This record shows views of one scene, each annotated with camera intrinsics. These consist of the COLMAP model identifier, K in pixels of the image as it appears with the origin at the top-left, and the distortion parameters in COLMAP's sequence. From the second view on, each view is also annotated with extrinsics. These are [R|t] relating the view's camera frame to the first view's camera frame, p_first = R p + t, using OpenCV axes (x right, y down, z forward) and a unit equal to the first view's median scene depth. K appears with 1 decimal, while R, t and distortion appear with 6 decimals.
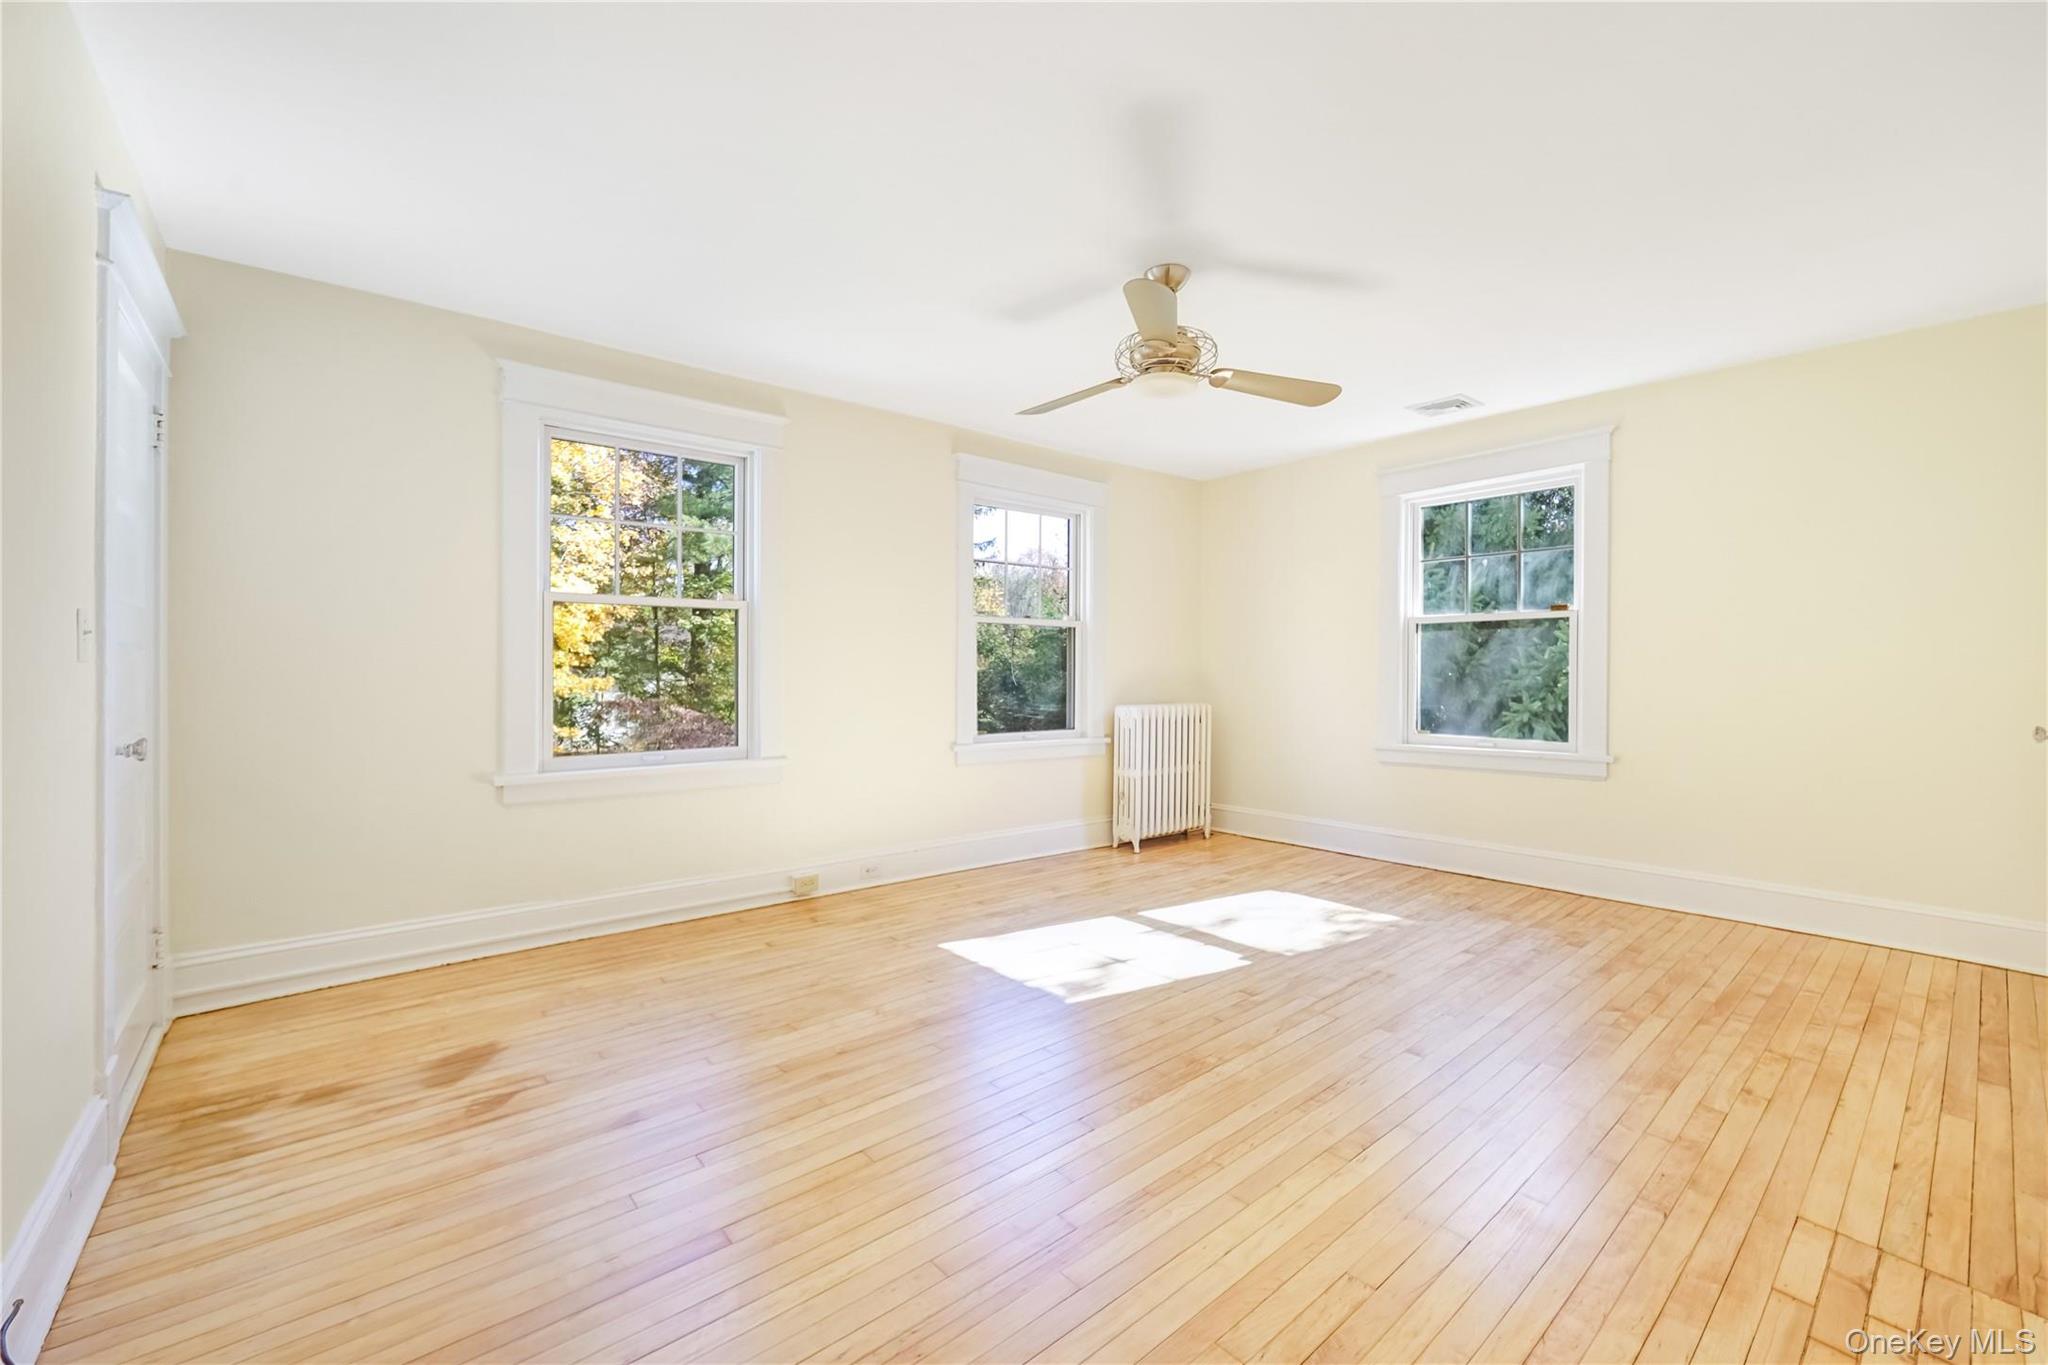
lens RADIAL K [[826.5, 0, 1018.9], [0, 826.5, 671.7], [0, 0, 1]] dist [-0.012981, 0.002344]
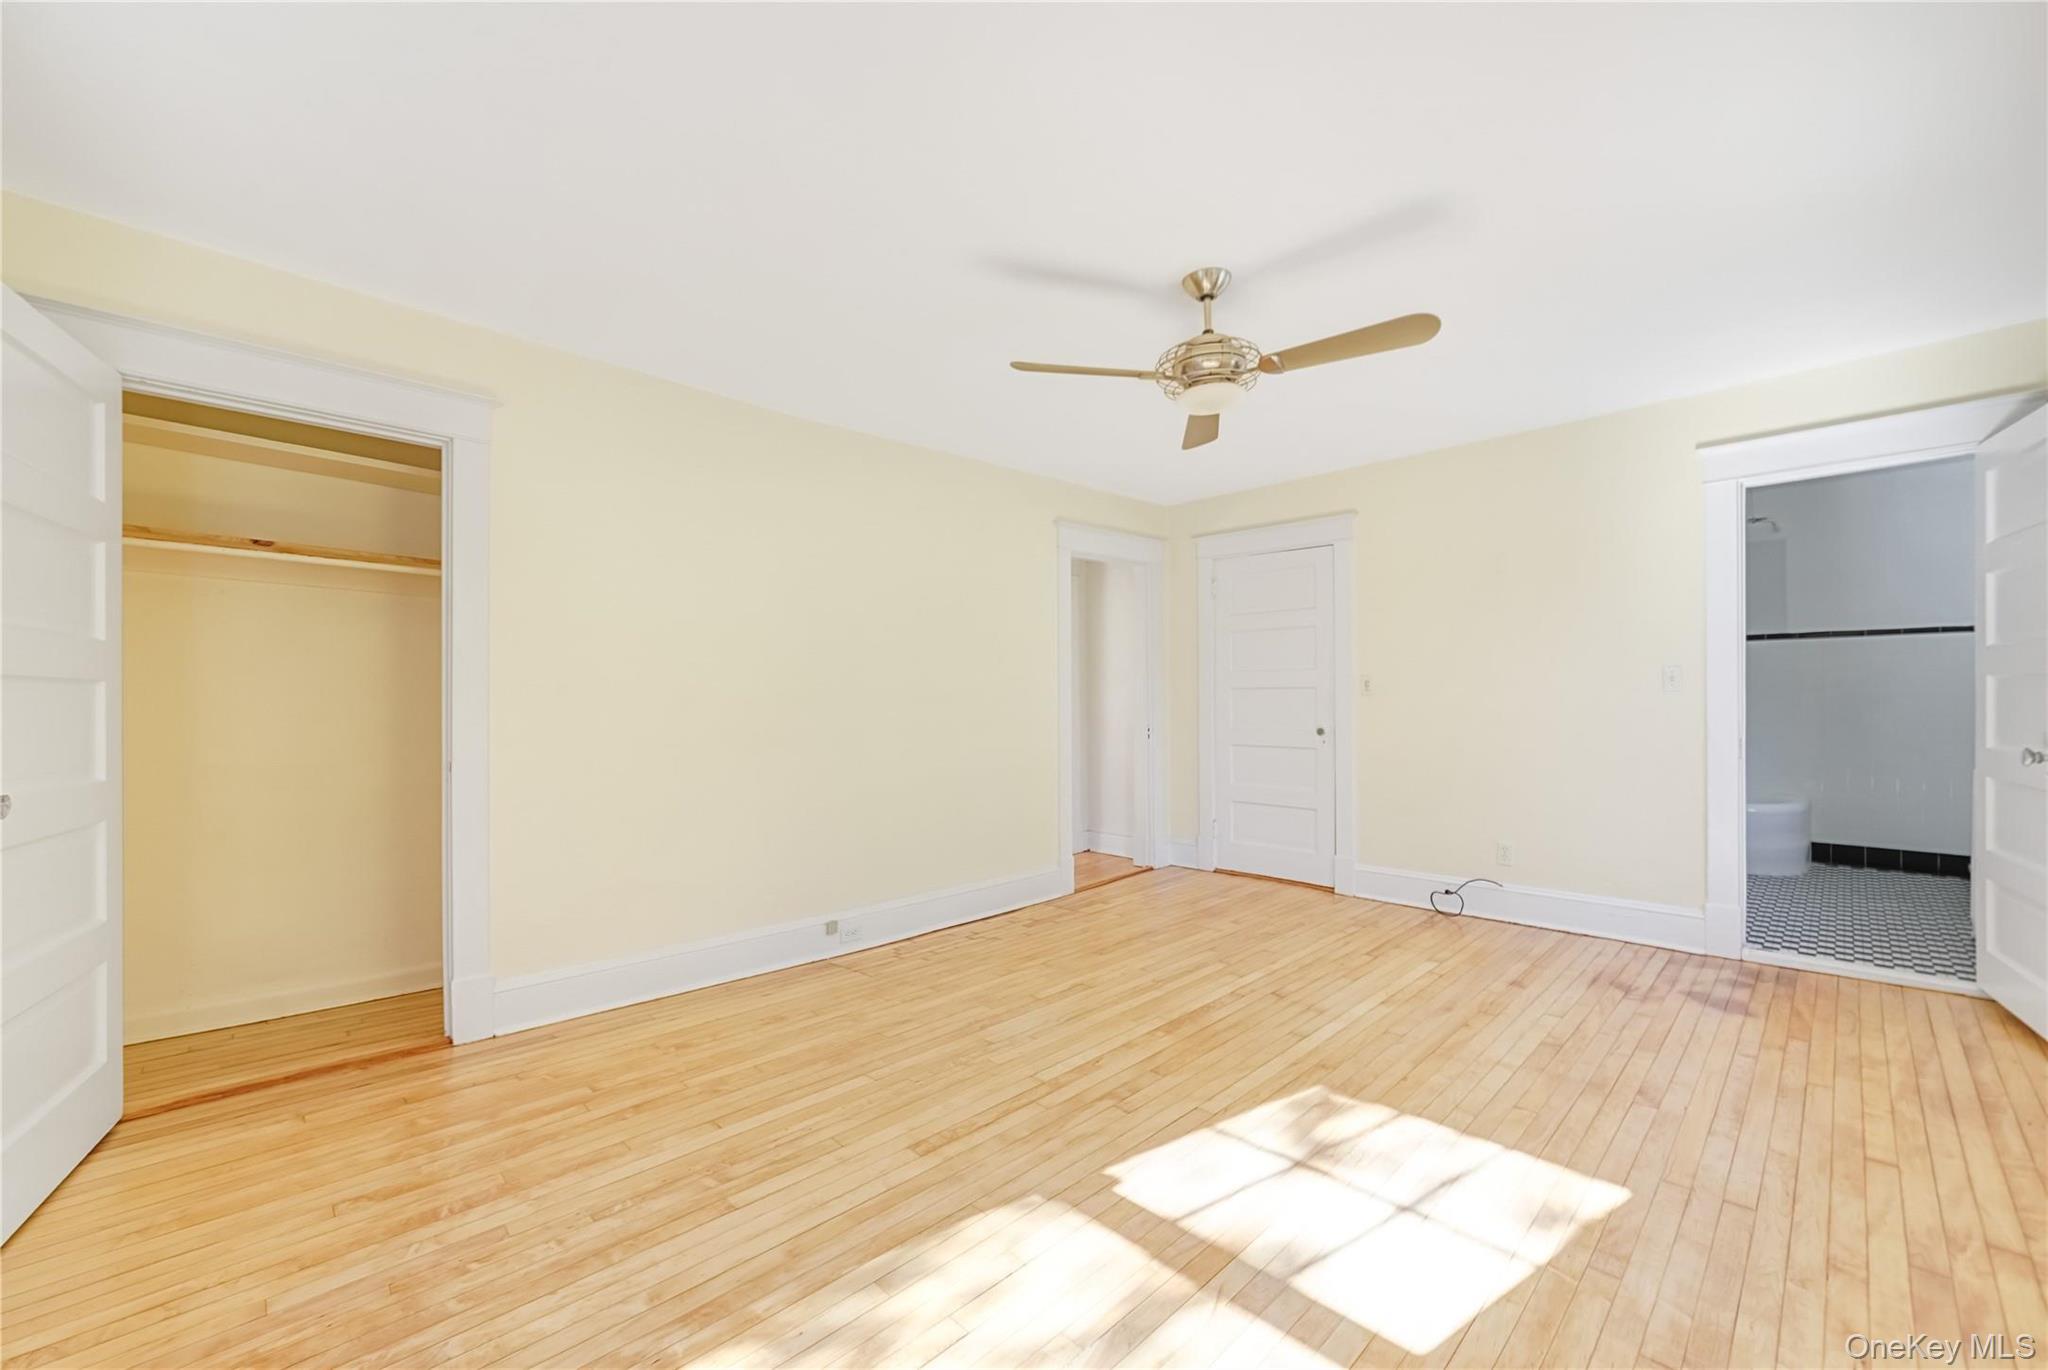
lens RADIAL K [[826.5, 0, 1028.0], [0, 826.5, 702.7], [0, 0, 1]] dist [-0.012981, 0.002344]
pose [[-0.996769, 0.007197, -0.080000, 0.443147], [0.006029, 0.999872, 0.014830, -0.023866], [0.080096, 0.014300, -0.996685, 1.859527]]
